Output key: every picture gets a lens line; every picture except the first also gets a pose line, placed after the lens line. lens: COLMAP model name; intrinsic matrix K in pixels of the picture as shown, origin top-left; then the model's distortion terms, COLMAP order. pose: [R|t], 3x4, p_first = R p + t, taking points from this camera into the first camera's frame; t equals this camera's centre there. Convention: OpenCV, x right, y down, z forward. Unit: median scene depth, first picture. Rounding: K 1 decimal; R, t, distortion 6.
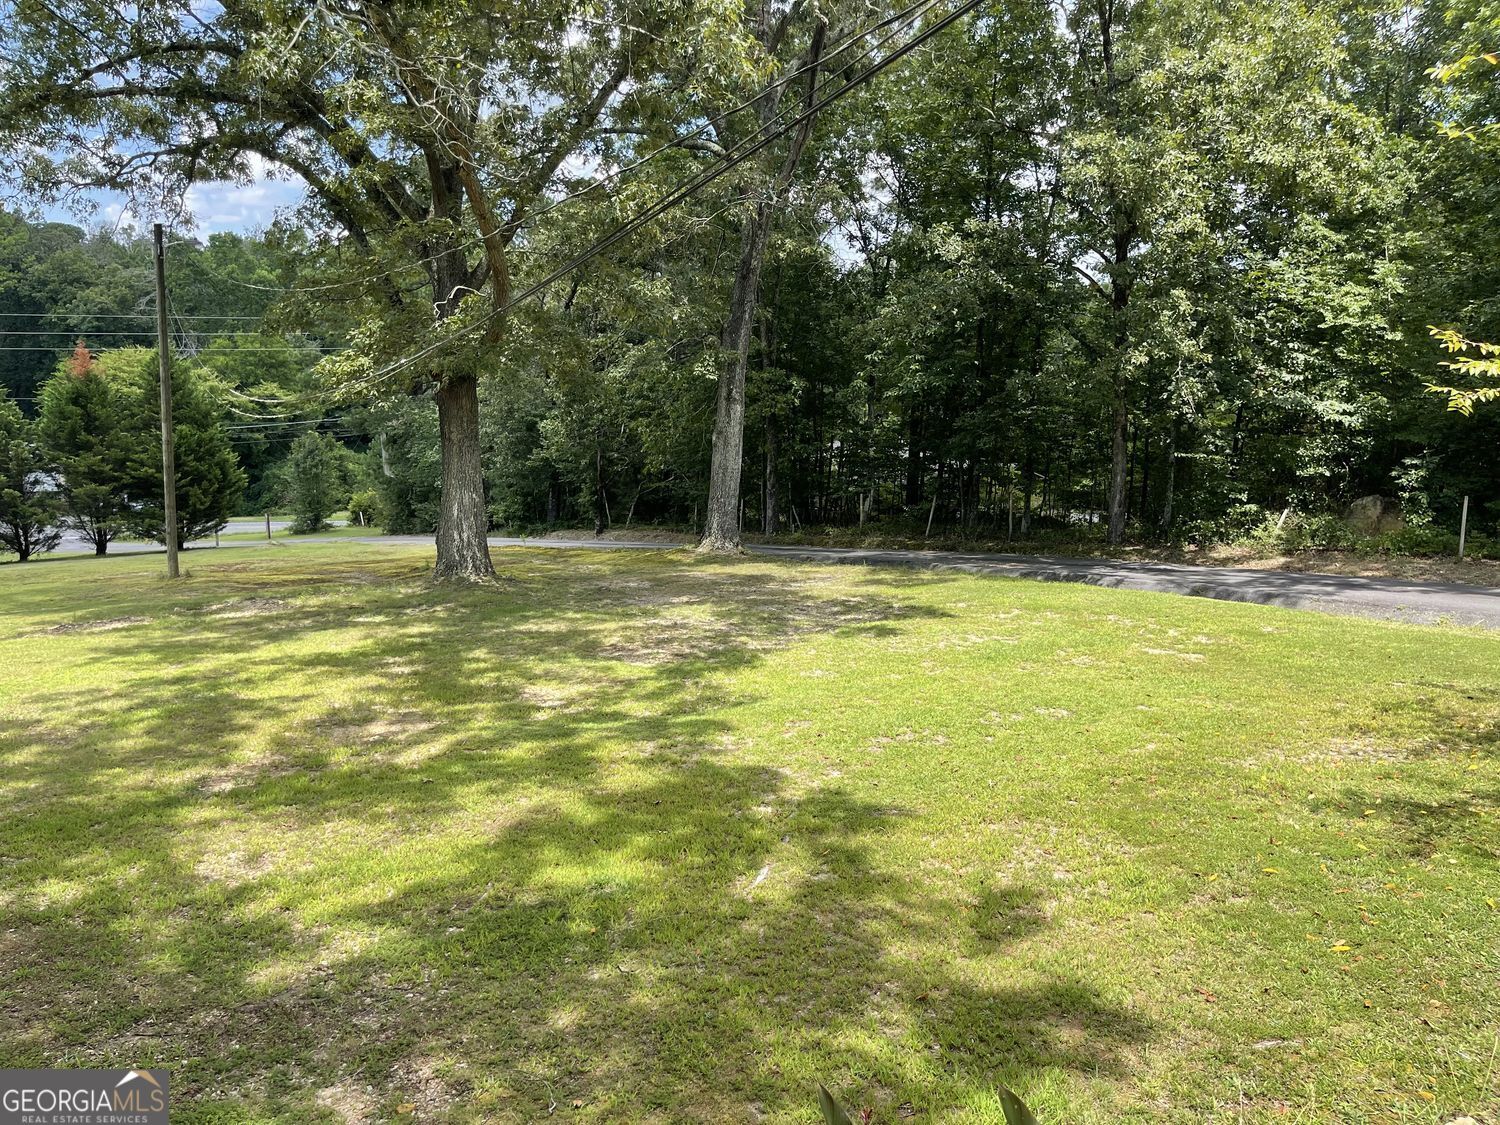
lens RADIAL K [[1160.4, 0, 750.0], [0, 1160.4, 562.5], [0, 0, 1]] dist [0.056648, -0.063286]
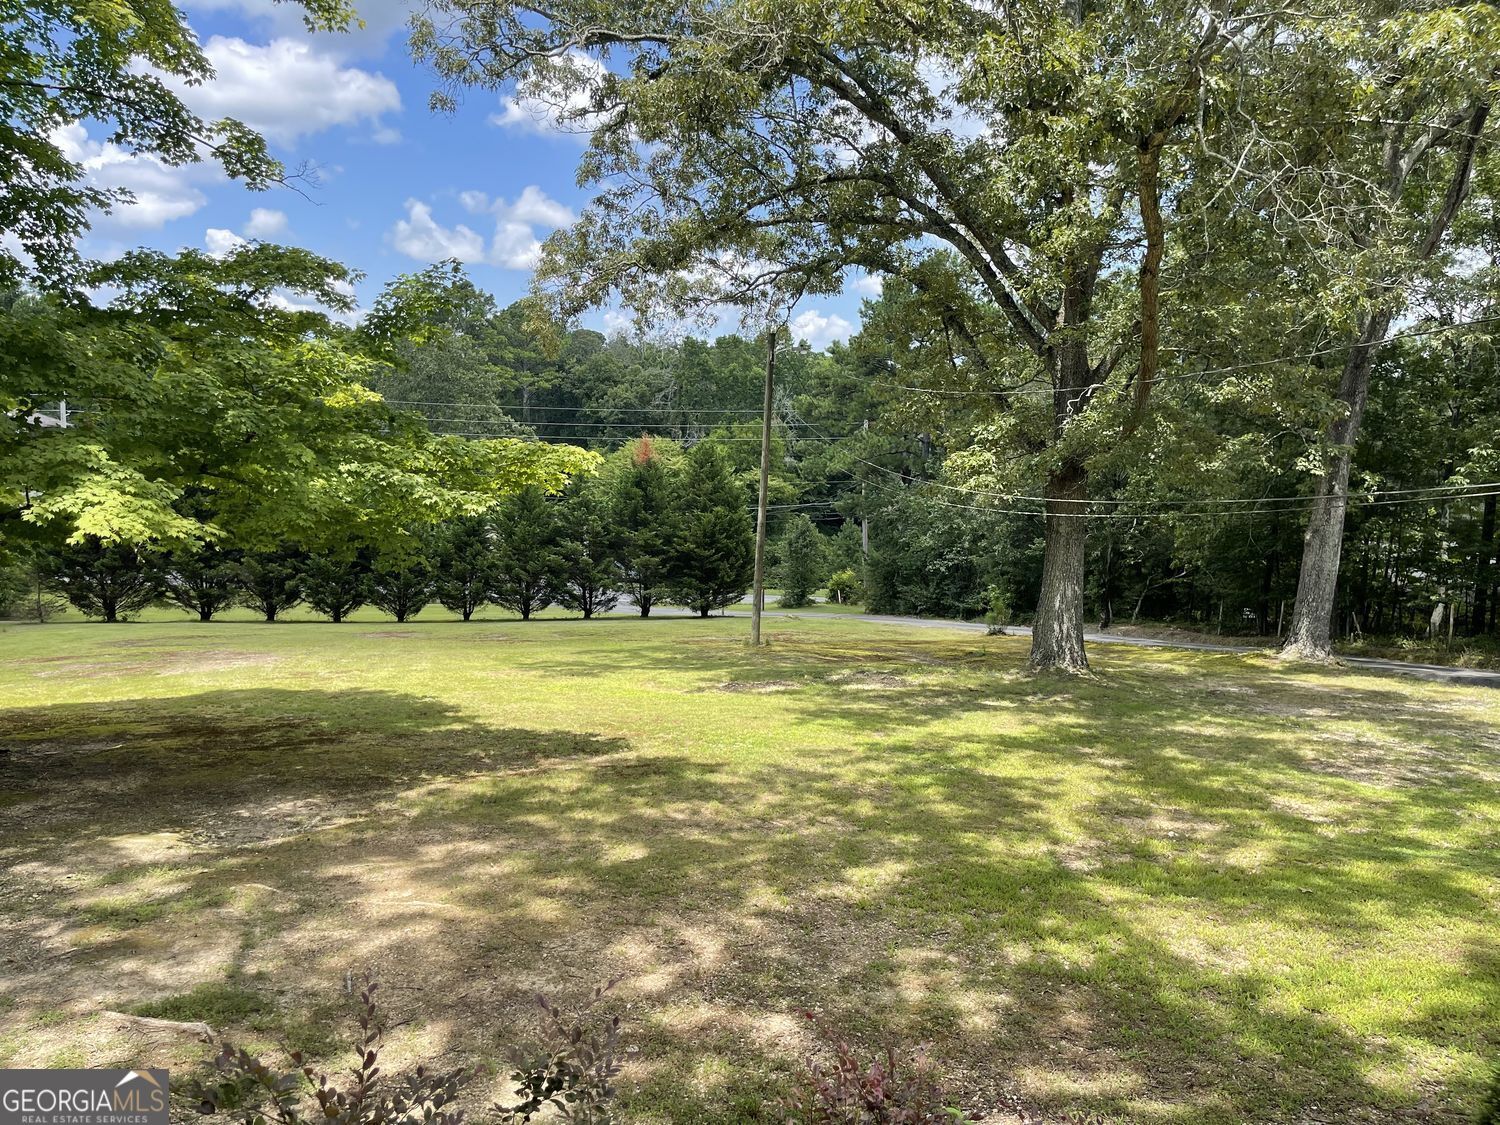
lens RADIAL K [[1152.3, 0, 749.4], [0, 1152.3, 574.0], [0, 0, 1]] dist [0.095390, -0.149576]
pose [[0.927300, 0.048637, -0.371146, -0.155510], [-0.072238, 0.996136, -0.049946, 0.001708], [0.367283, 0.073125, 0.927230, -0.046281]]
